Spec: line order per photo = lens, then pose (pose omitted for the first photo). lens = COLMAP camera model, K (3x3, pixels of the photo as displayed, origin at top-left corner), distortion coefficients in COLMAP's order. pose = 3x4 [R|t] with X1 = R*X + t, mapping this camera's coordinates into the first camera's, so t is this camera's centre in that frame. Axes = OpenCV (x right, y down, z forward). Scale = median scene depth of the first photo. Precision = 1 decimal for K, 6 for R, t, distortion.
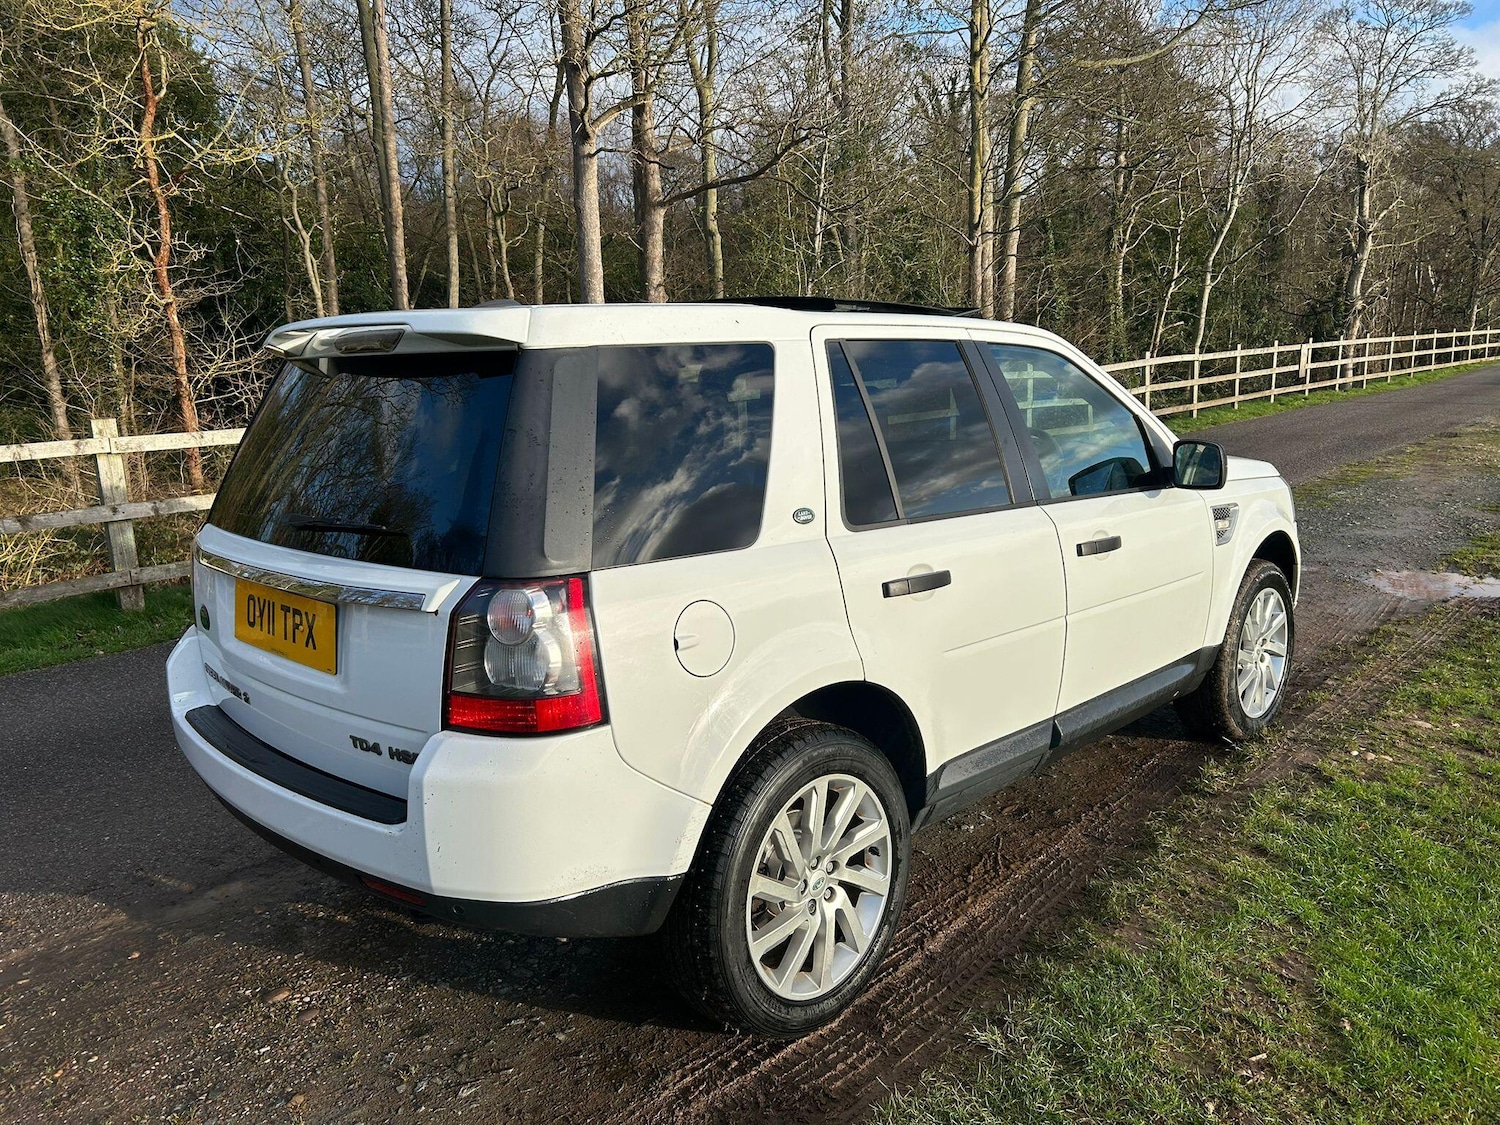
lens RADIAL K [[1115.8, 0, 765.2], [0, 1115.8, 574.1], [0, 0, 1]] dist [0.051705, -0.055306]
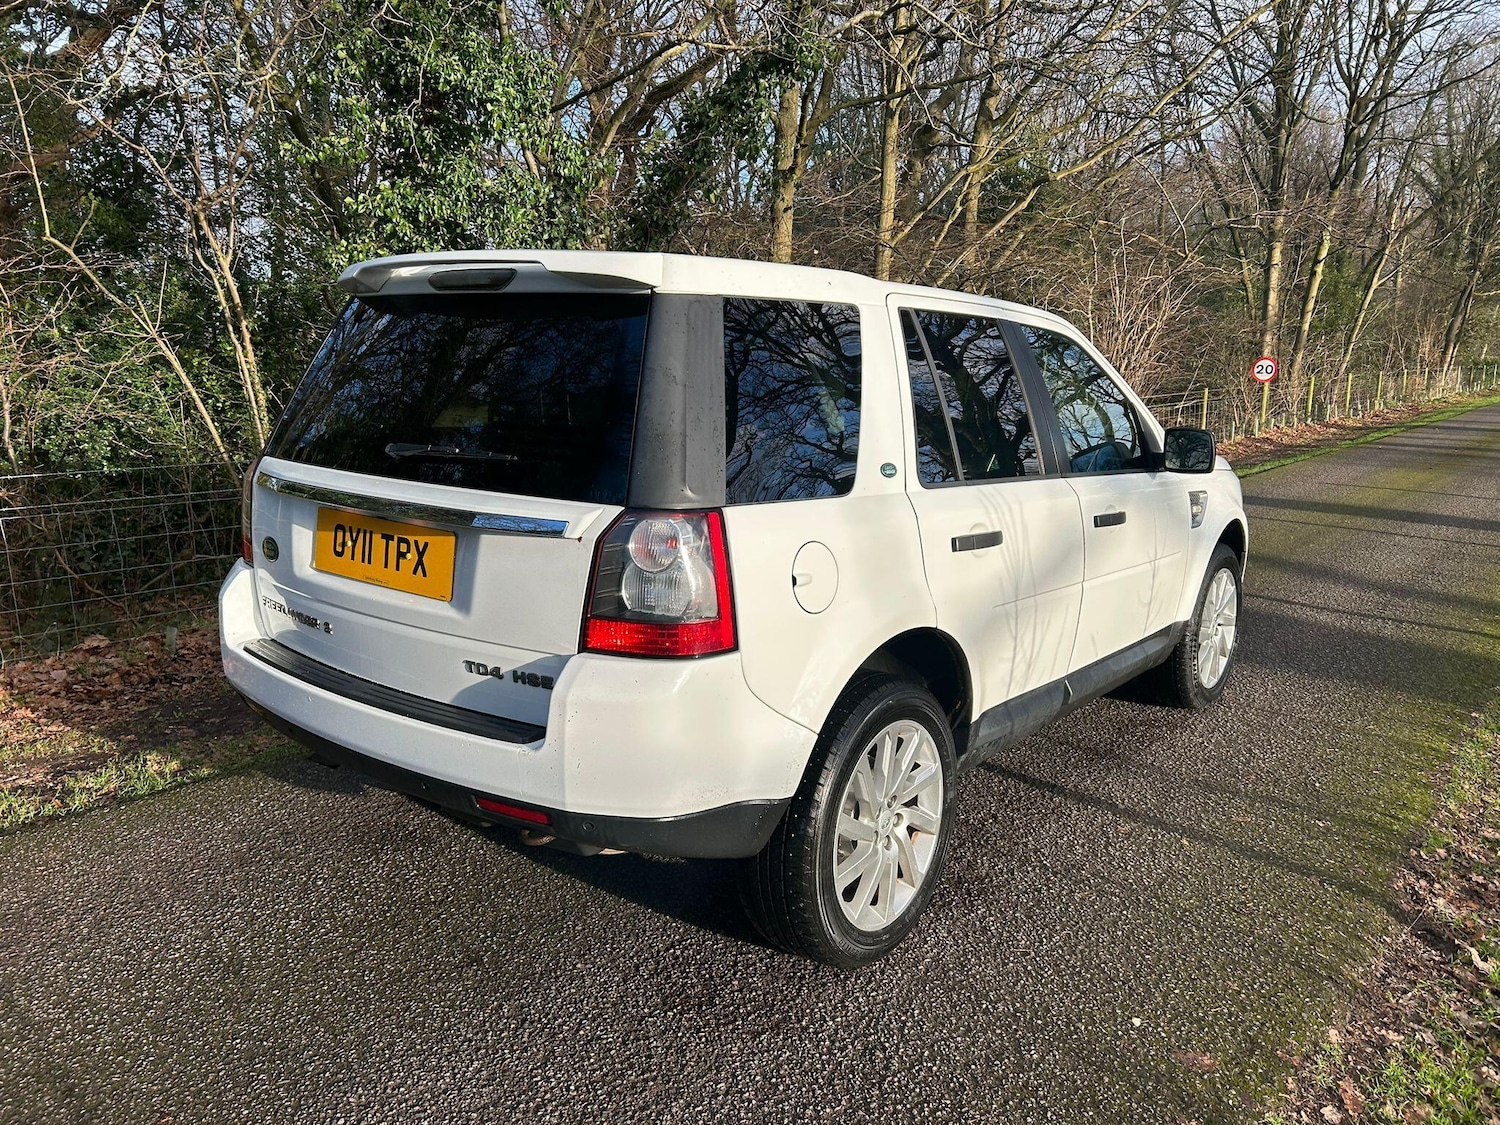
lens RADIAL K [[1115.8, 0, 768.5], [0, 1115.8, 562.0], [0, 0, 1]] dist [0.051705, -0.055306]
pose [[0.992342, 0.036529, 0.117998, -0.198299], [-0.035670, 0.999320, -0.009381, 0.048755], [-0.118260, 0.005100, 0.992970, -0.040146]]
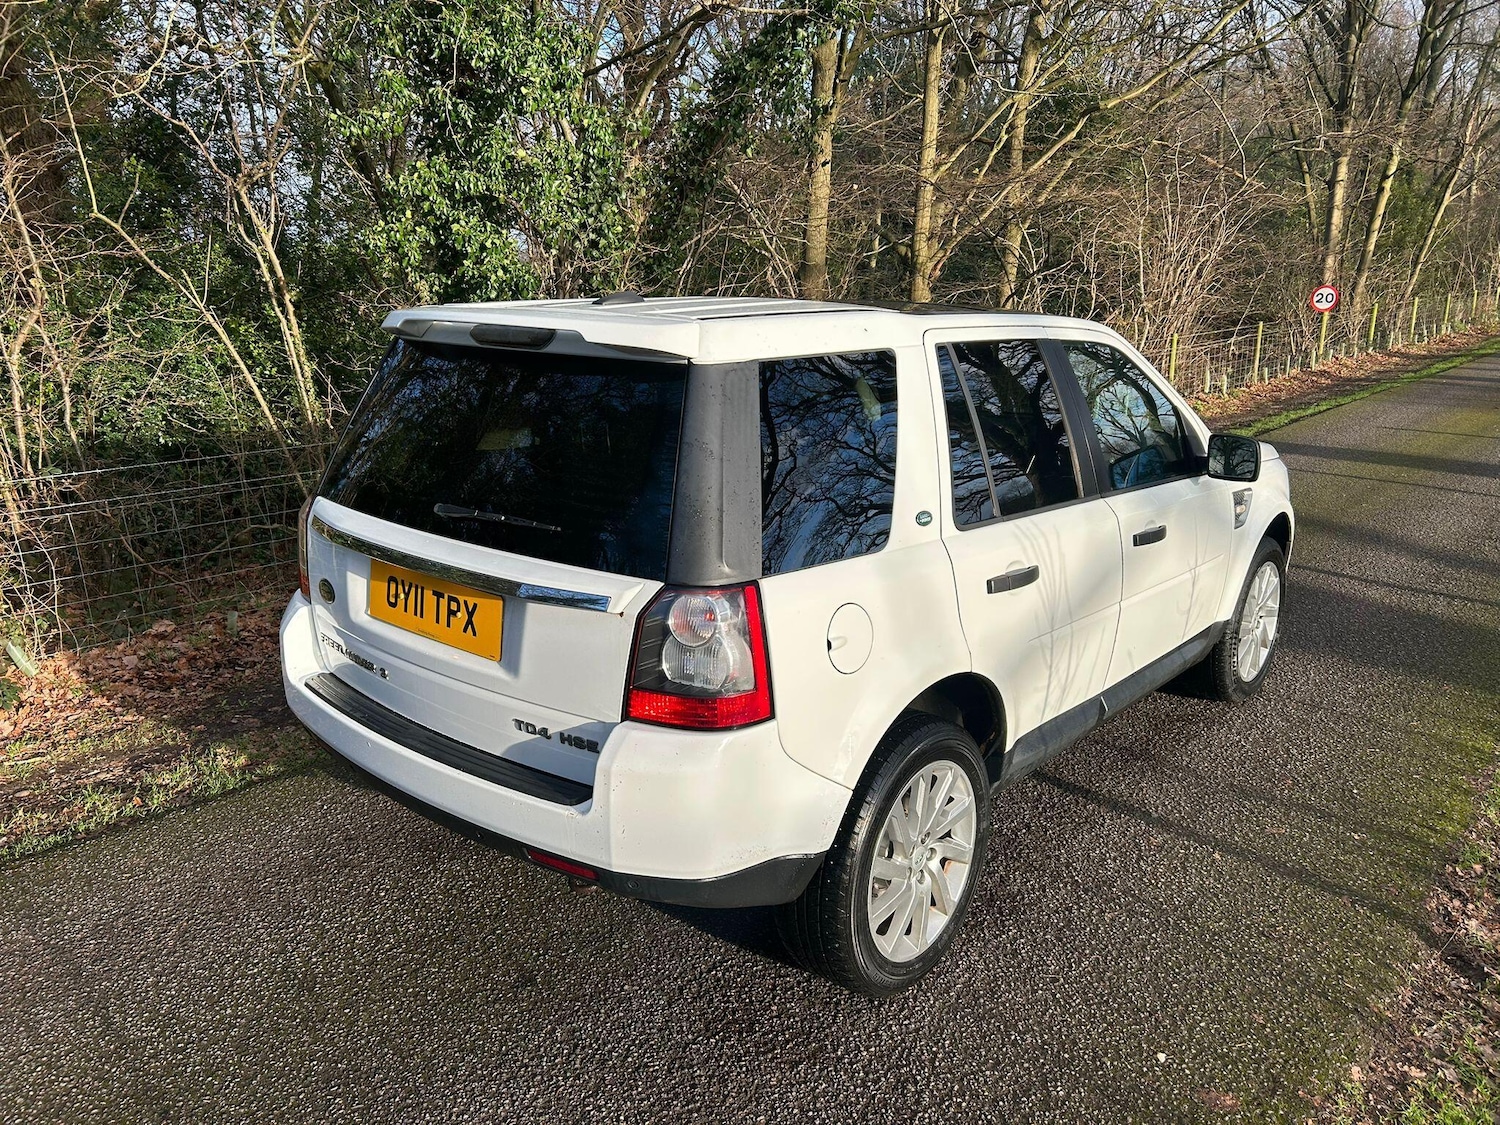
lens RADIAL K [[1115.8, 0, 748.0], [0, 1115.8, 574.9], [0, 0, 1]] dist [0.051705, -0.055306]
pose [[0.997311, 0.026472, 0.068332, -0.202956], [-0.031420, 0.996881, 0.072389, -0.069493], [-0.066203, -0.074341, 0.995033, -0.057271]]
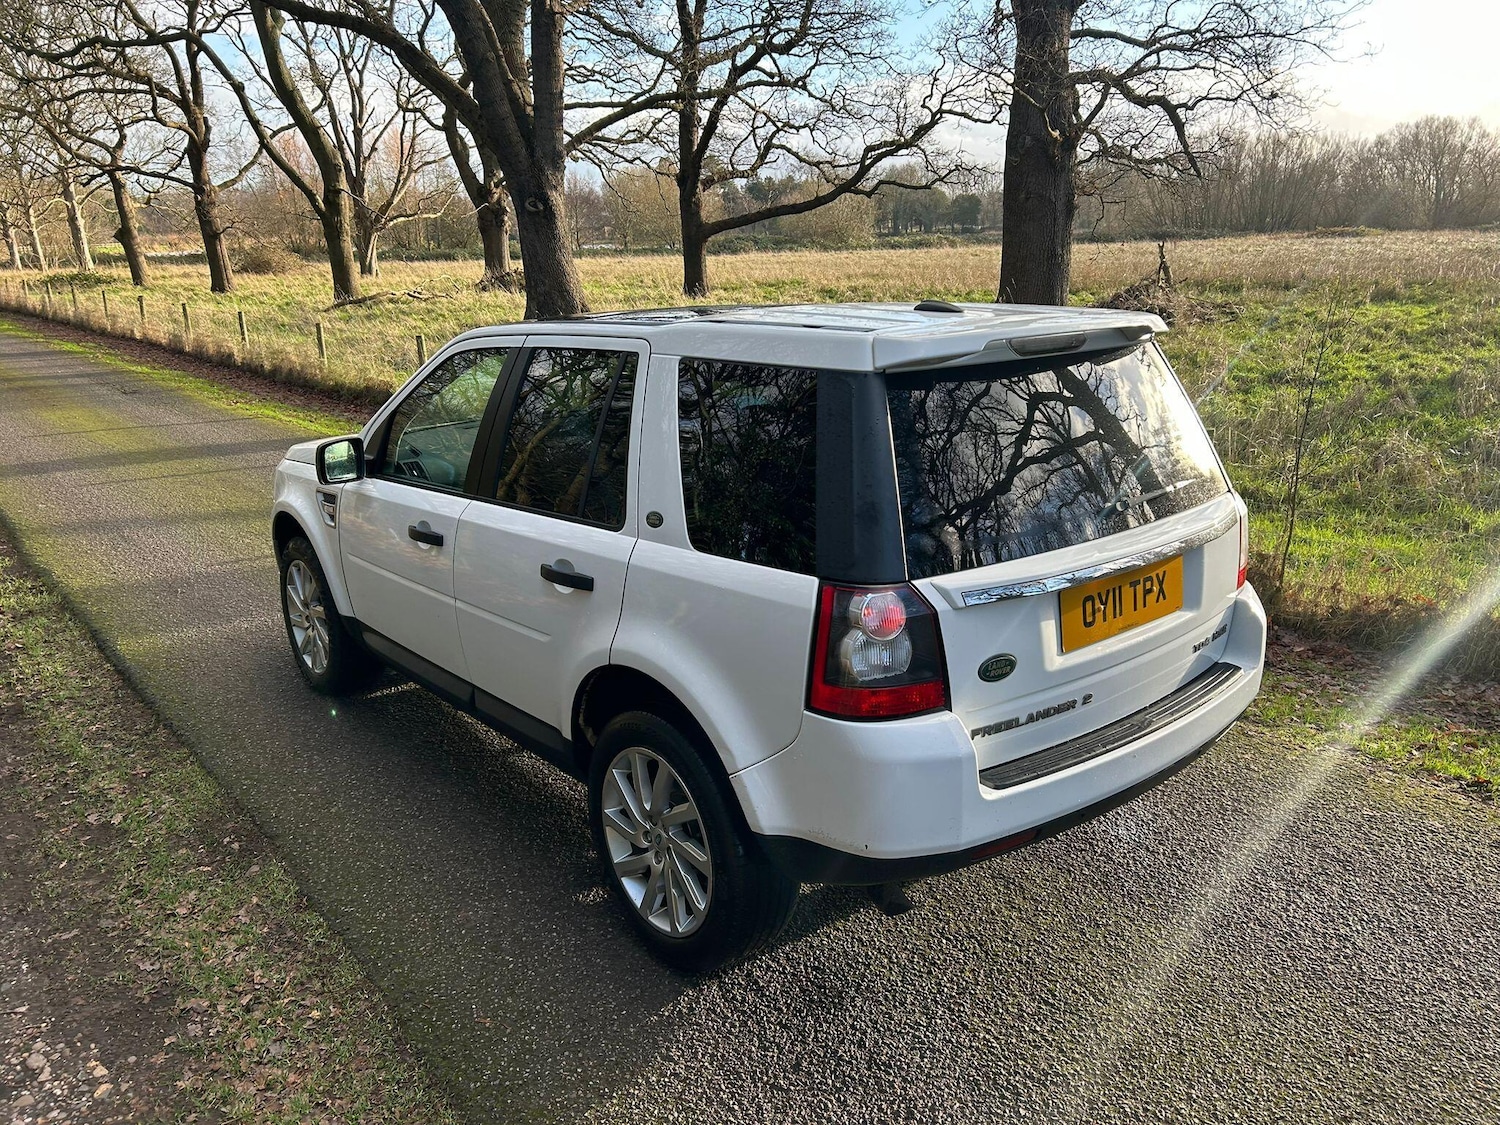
lens RADIAL K [[1115.8, 0, 754.5], [0, 1115.8, 568.2], [0, 0, 1]] dist [0.051705, -0.055306]
pose [[0.111332, -0.233225, 0.966029, -1.488949], [0.202483, 0.957004, 0.207711, -0.281502], [-0.972937, 0.172480, 0.153770, 1.152639]]
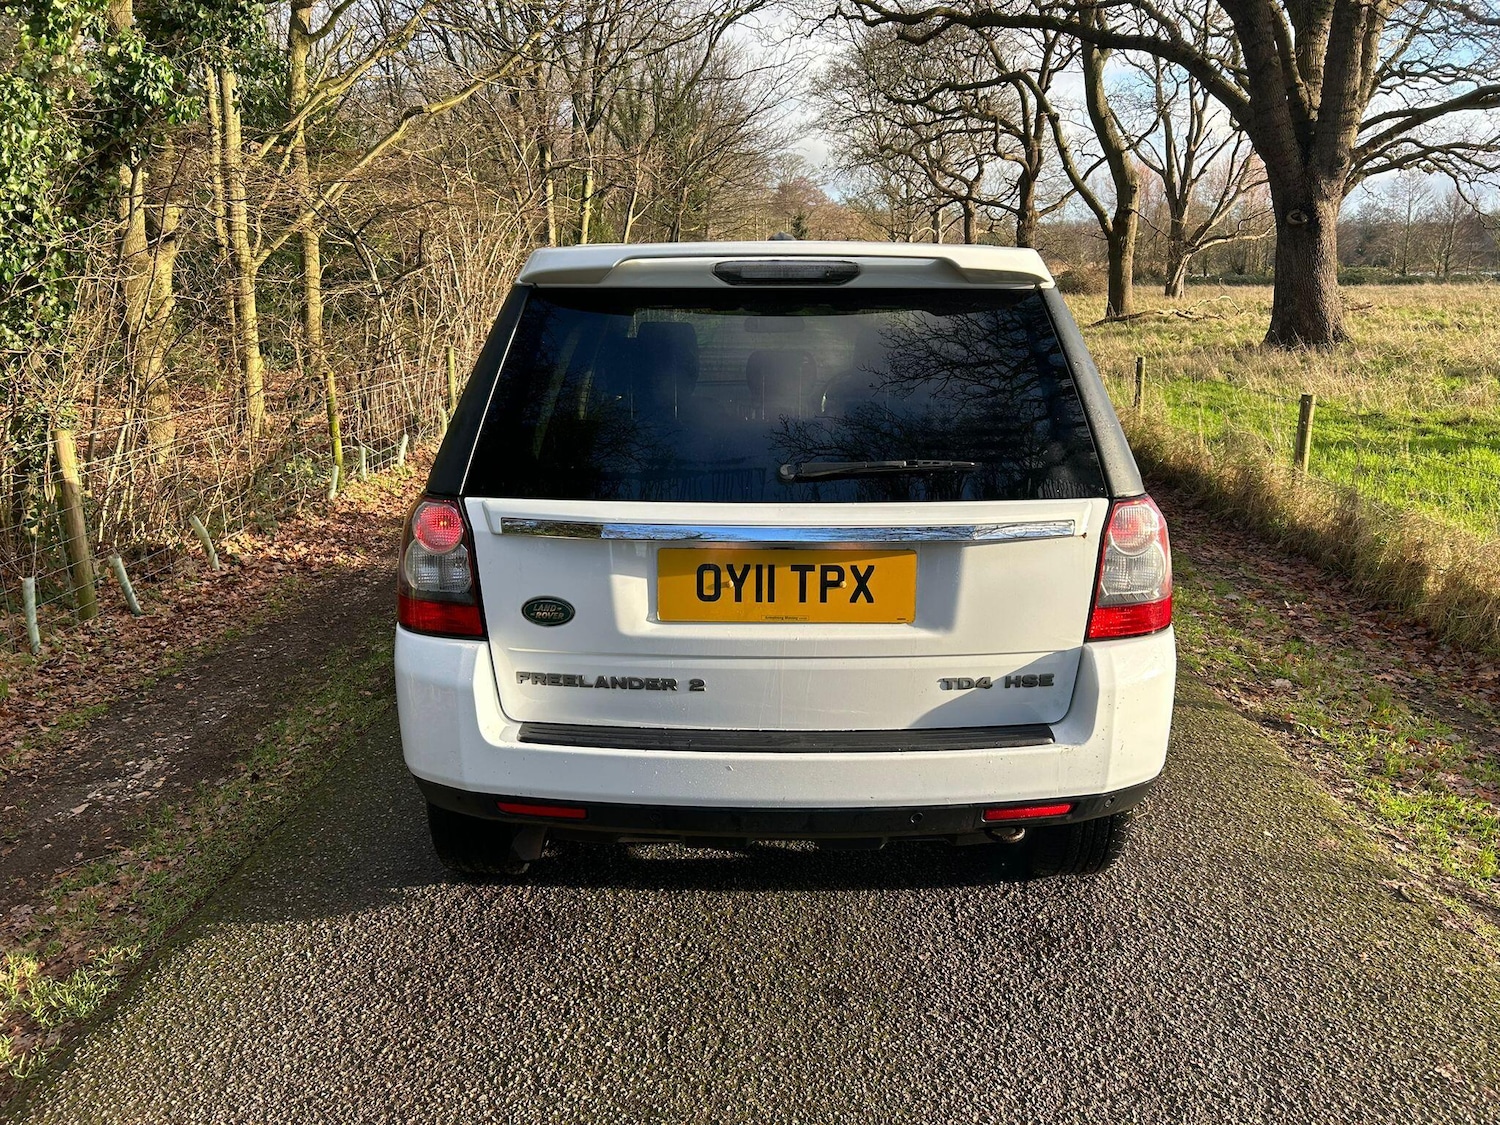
lens RADIAL K [[1115.8, 0, 750.6], [0, 1115.8, 555.8], [0, 0, 1]] dist [0.051705, -0.055306]
pose [[0.720050, -0.125059, 0.682560, -1.032795], [0.105568, 0.991919, 0.070373, -0.044991], [-0.685845, 0.021385, 0.727434, 0.362269]]
